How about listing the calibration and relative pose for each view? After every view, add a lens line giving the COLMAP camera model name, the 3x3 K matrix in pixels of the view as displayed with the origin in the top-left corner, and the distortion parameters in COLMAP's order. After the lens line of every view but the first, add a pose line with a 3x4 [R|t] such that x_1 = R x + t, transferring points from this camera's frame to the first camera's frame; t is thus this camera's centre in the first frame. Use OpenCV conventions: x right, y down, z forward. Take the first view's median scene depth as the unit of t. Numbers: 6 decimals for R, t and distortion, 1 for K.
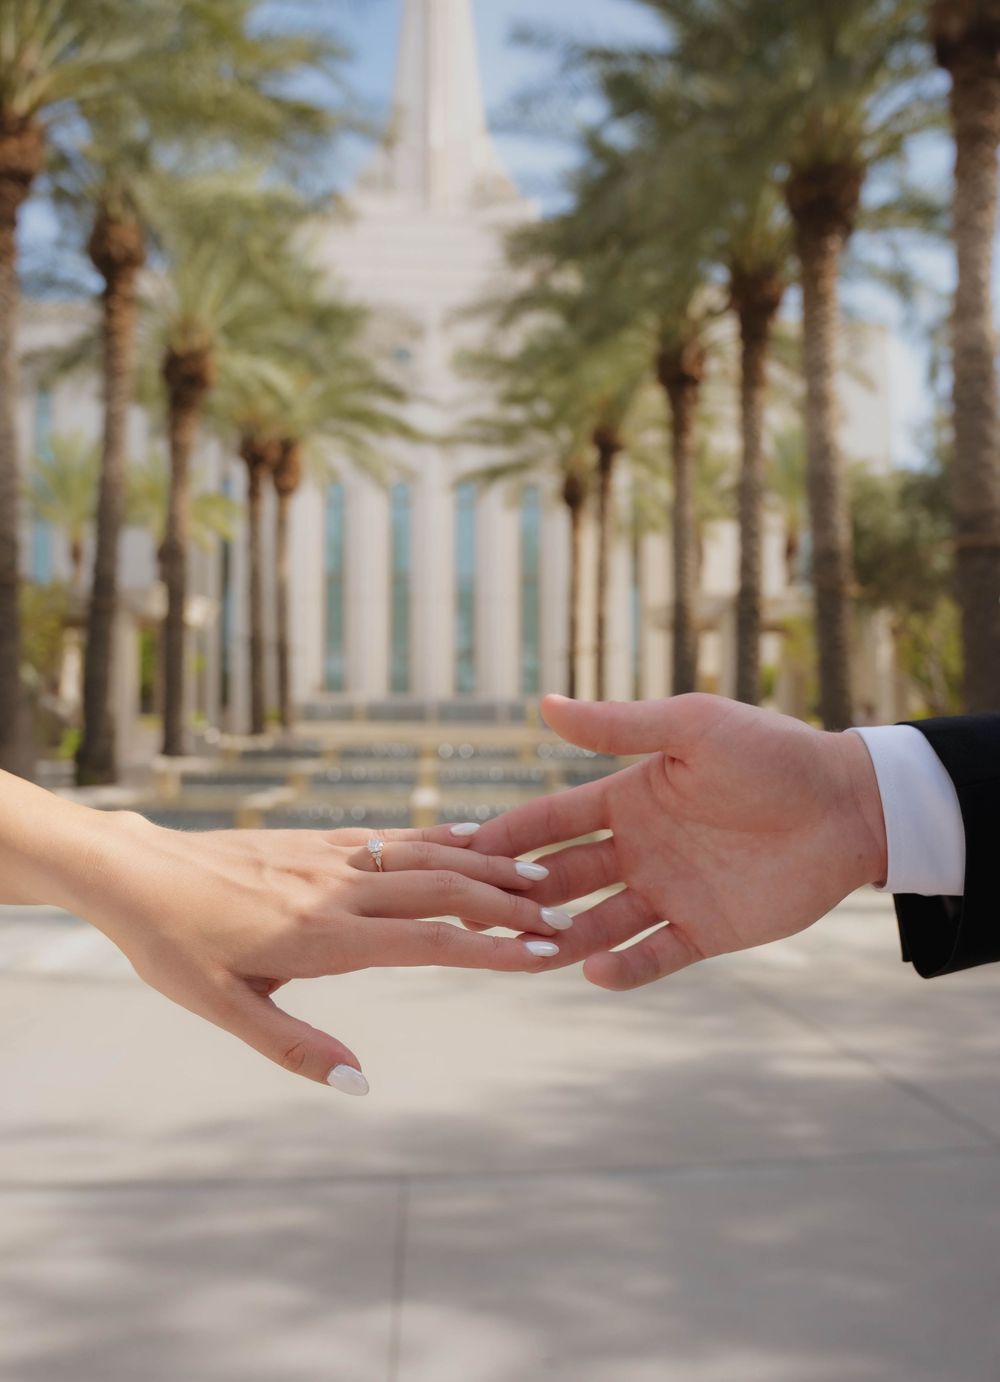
lens RADIAL K [[1442.2, 0, 500.0], [0, 1442.2, 691.0], [0, 0, 1]] dist [0.008466, 0.007036]
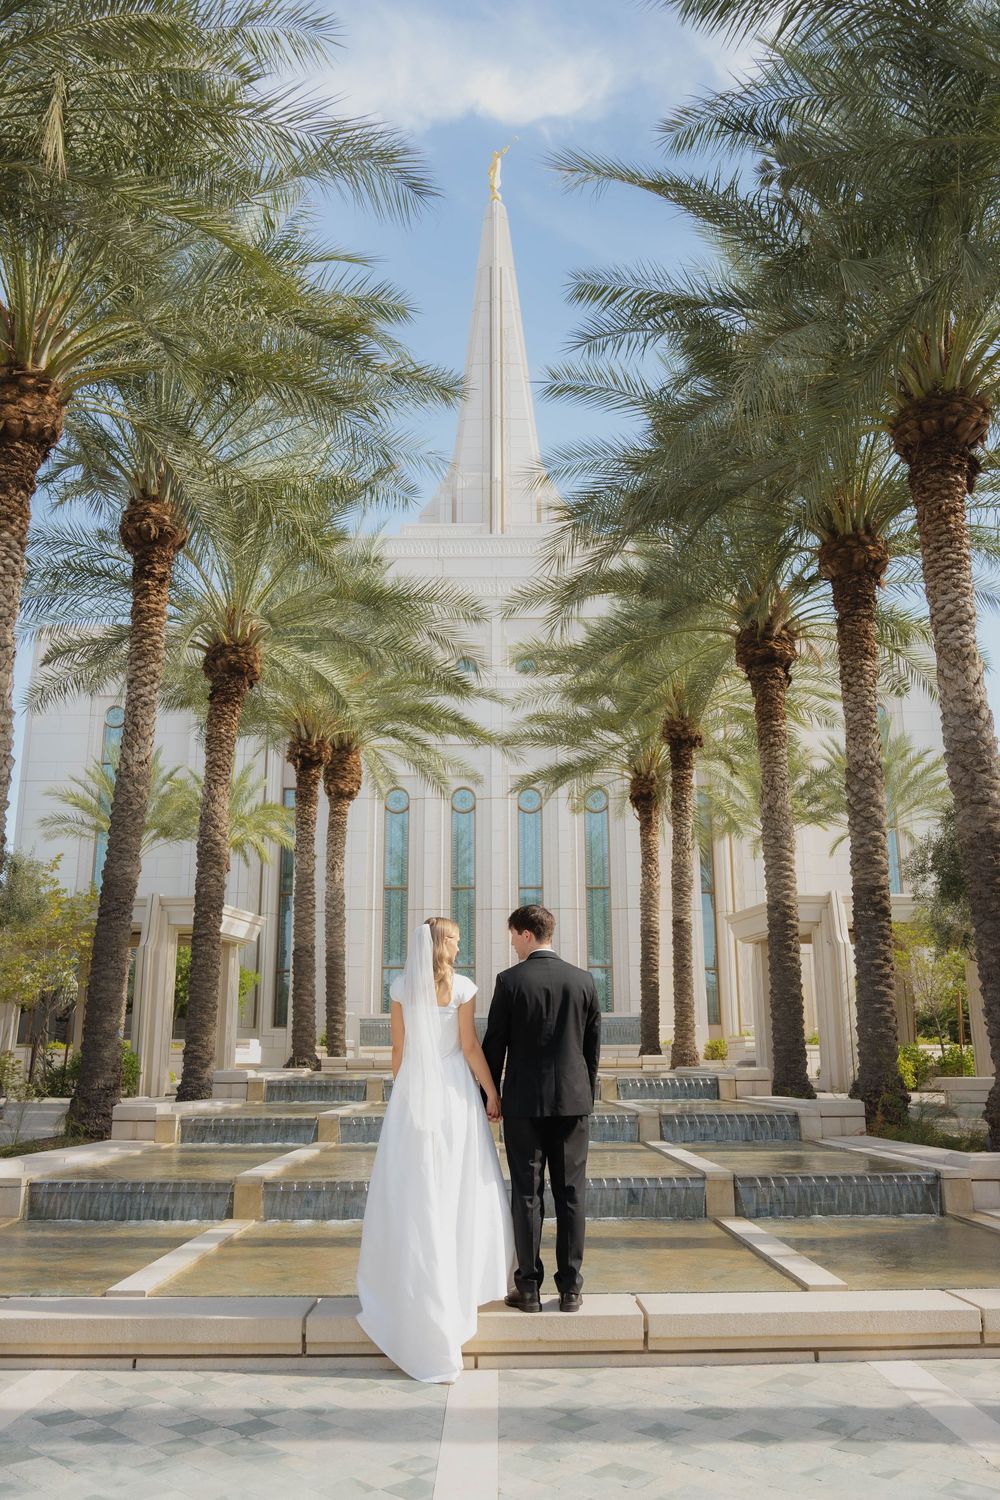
lens RADIAL K [[1179.6, 0, 500.0], [0, 1179.6, 750.0], [0, 0, 1]] dist [-0.002614, -0.000953]
pose [[0.998977, -0.014919, -0.042686, -0.011367], [0.006126, 0.979957, -0.199114, -0.013150], [0.044801, 0.198649, 0.979046, 0.261521]]
